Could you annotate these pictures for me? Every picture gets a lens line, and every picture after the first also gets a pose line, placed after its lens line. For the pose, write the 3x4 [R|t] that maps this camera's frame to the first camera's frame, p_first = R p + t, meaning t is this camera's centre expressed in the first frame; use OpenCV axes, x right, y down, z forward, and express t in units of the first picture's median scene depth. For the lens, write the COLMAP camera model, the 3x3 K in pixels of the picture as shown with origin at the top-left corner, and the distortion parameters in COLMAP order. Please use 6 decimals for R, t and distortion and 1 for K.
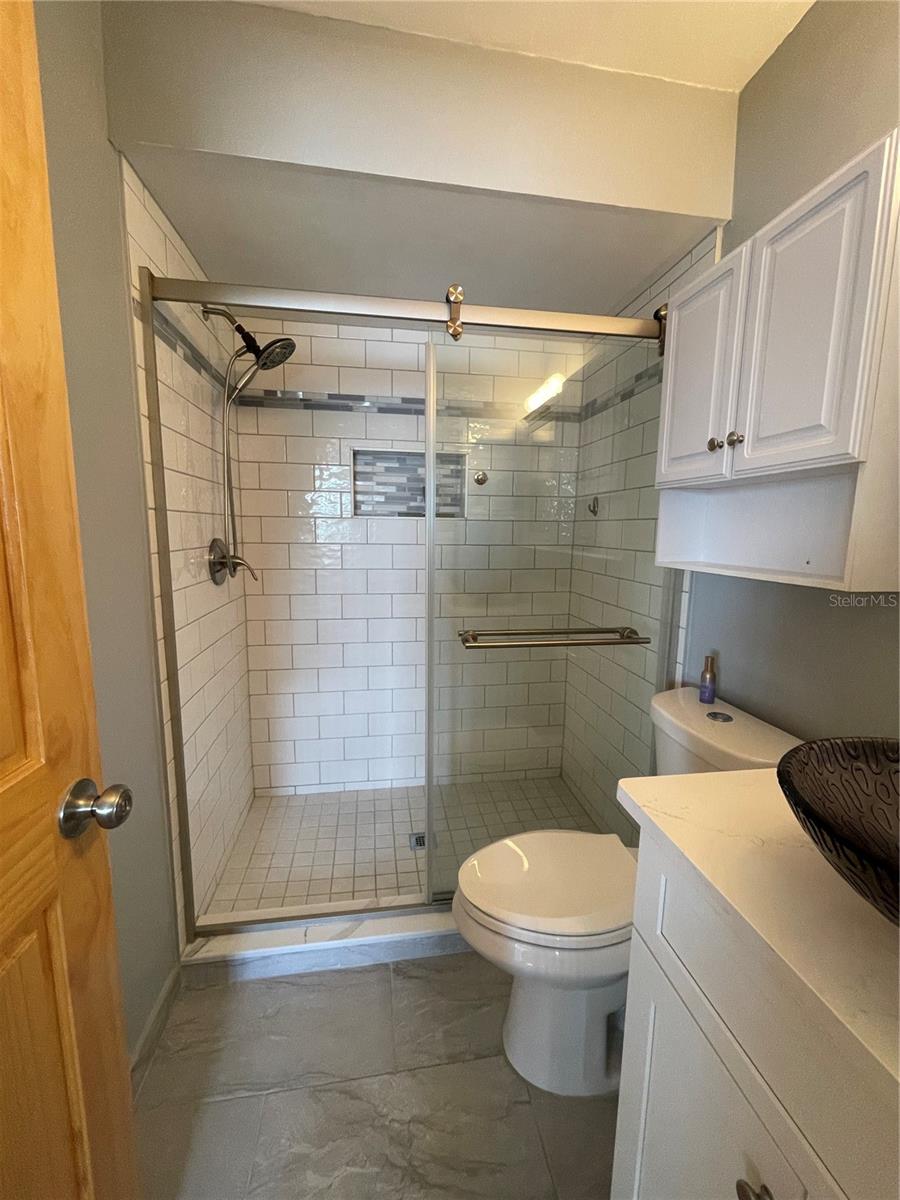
lens RADIAL K [[484.5, 0, 450.4], [0, 484.5, 597.0], [0, 0, 1]] dist [-0.005018, 0.000741]
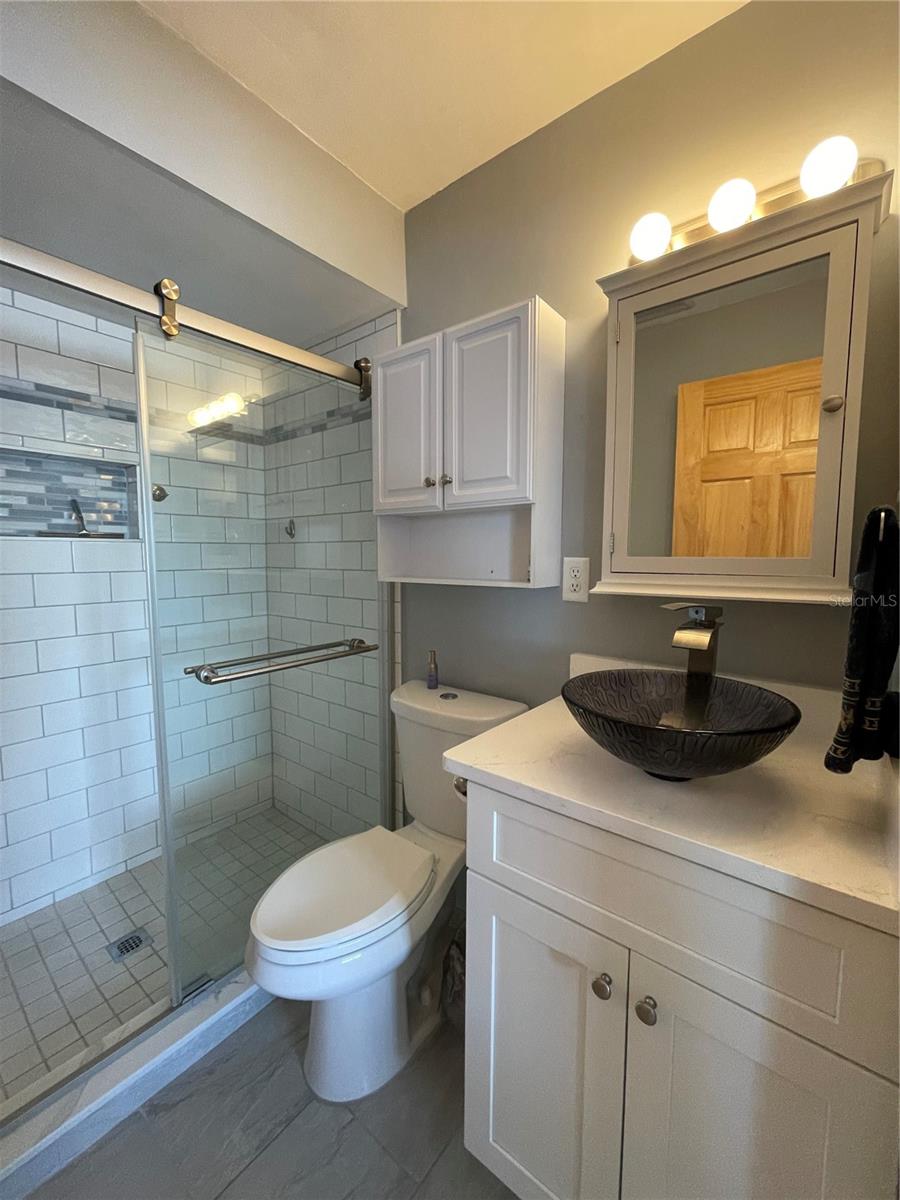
lens RADIAL K [[483.8, 0, 449.9], [0, 483.8, 596.8], [0, 0, 1]] dist [0.000064, -0.000426]
pose [[0.741610, -0.072188, 0.666936, -0.217113], [0.104711, 0.994464, -0.008795, 0.000497], [-0.662609, 0.076358, 0.745063, 0.030516]]
